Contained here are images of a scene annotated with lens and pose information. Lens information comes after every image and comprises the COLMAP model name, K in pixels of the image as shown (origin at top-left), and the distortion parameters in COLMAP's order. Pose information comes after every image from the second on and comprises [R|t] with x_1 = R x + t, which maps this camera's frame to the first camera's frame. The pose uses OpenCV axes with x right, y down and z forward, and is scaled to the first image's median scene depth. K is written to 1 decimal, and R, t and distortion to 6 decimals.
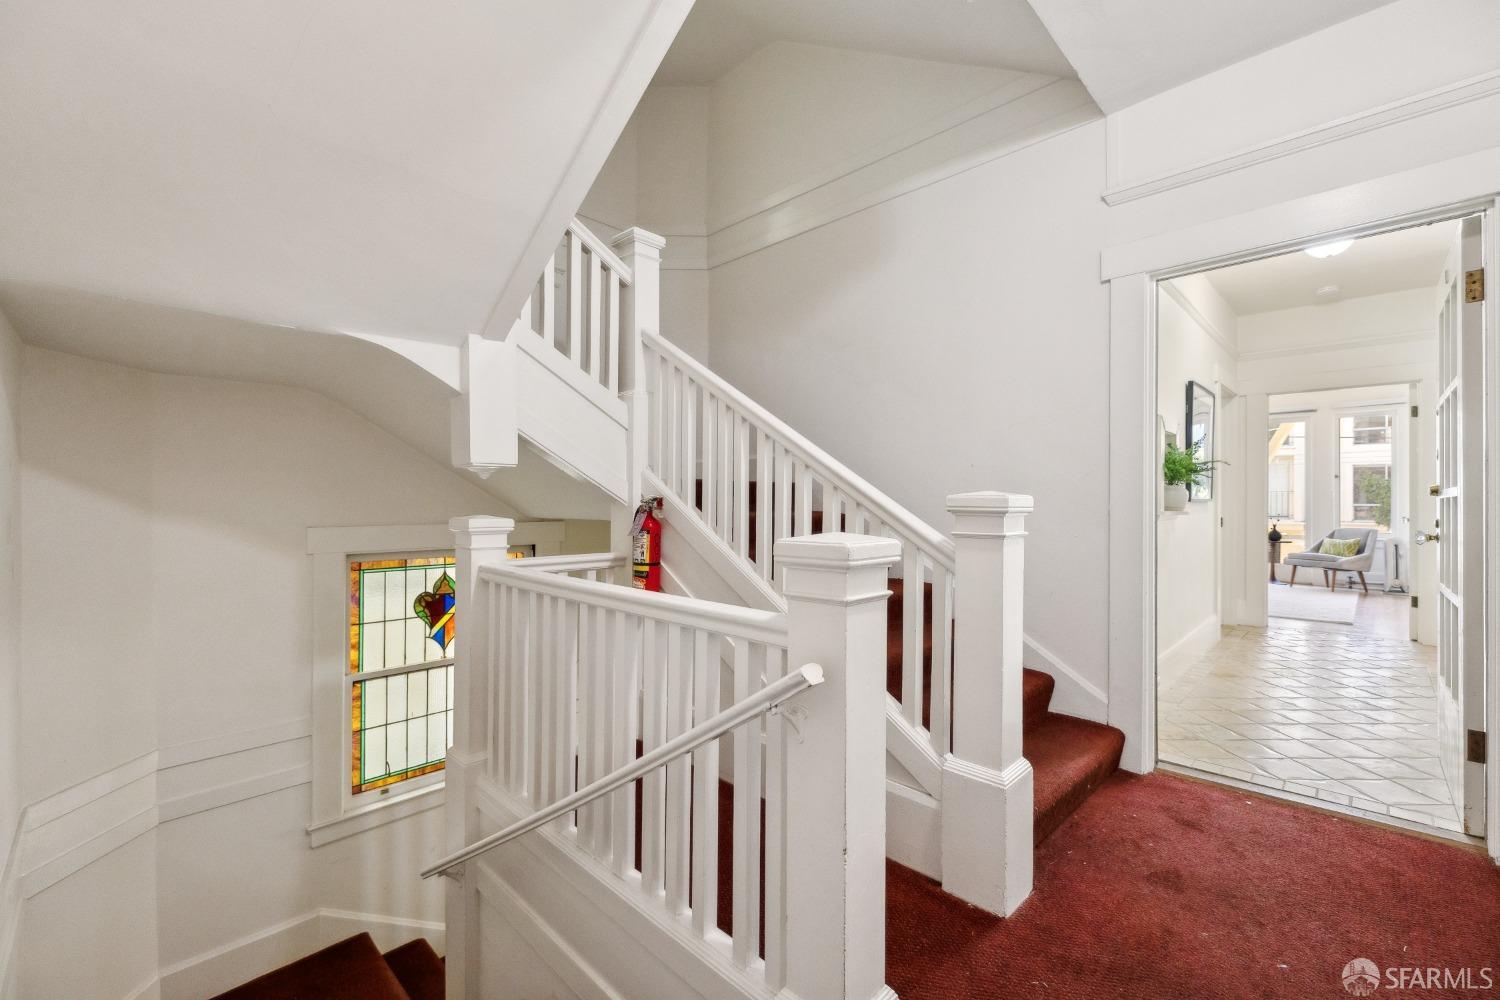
lens RADIAL K [[635.8, 0, 750.1], [0, 635.8, 503.8], [0, 0, 1]] dist [-0.001299, -0.000742]
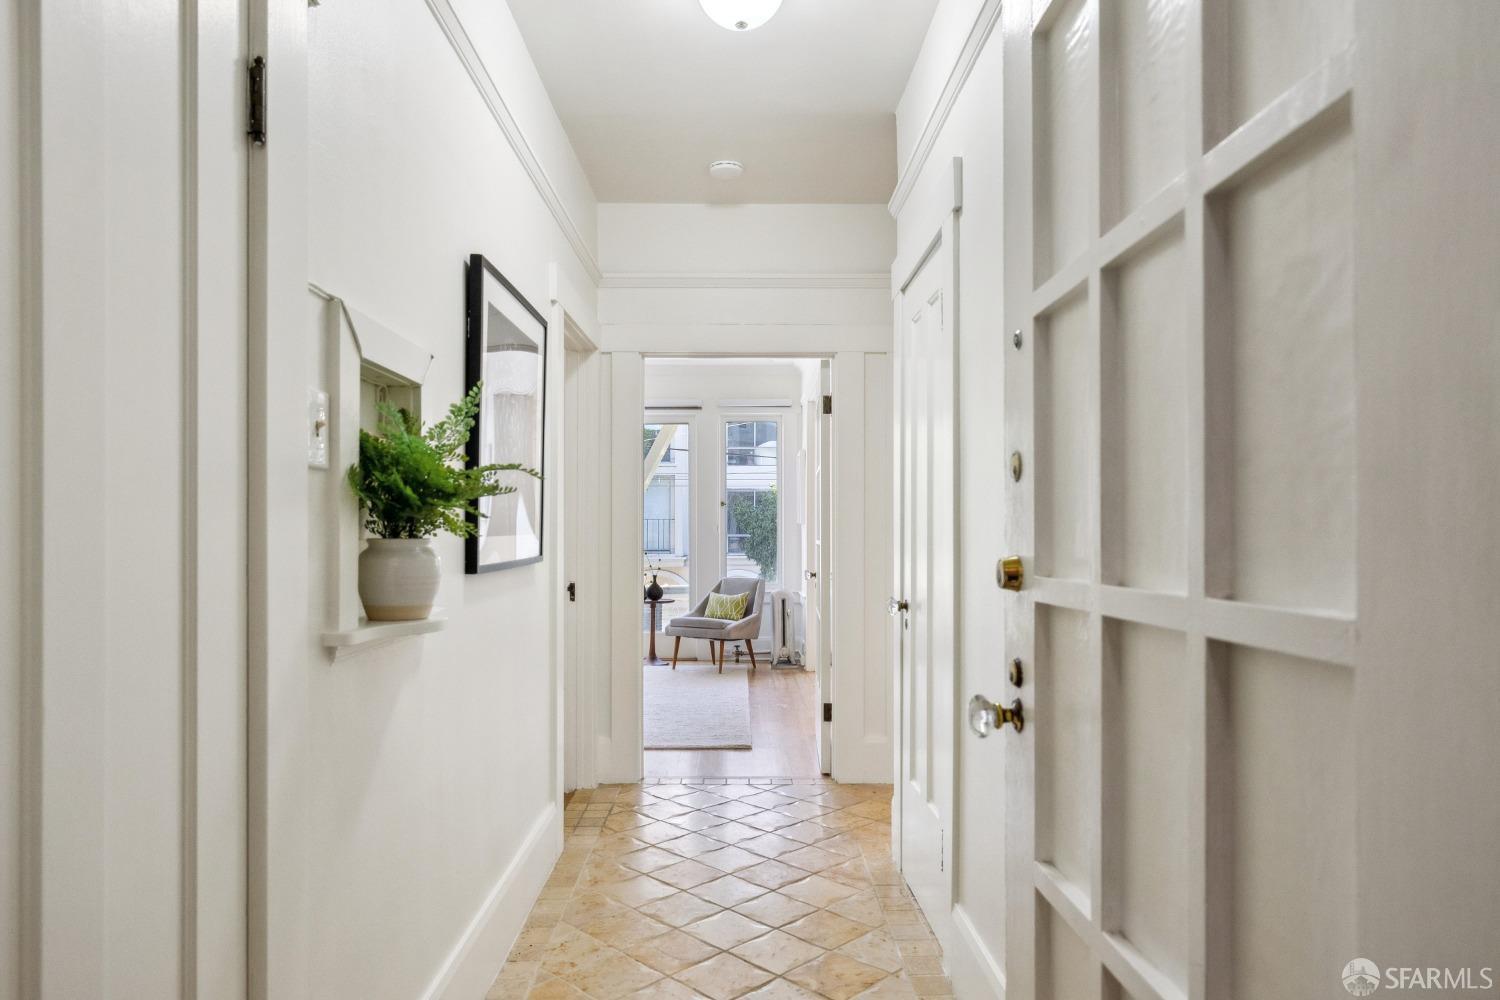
lens RADIAL K [[938.1, 0, 750.0], [0, 938.1, 500.0], [0, 0, 1]] dist [-0.000217, -0.000049]
pose [[0.704356, 0.022359, 0.709494, 0.209799], [0.000685, 0.999482, -0.032178, -0.015463], [-0.709846, 0.023151, 0.703976, 0.250323]]
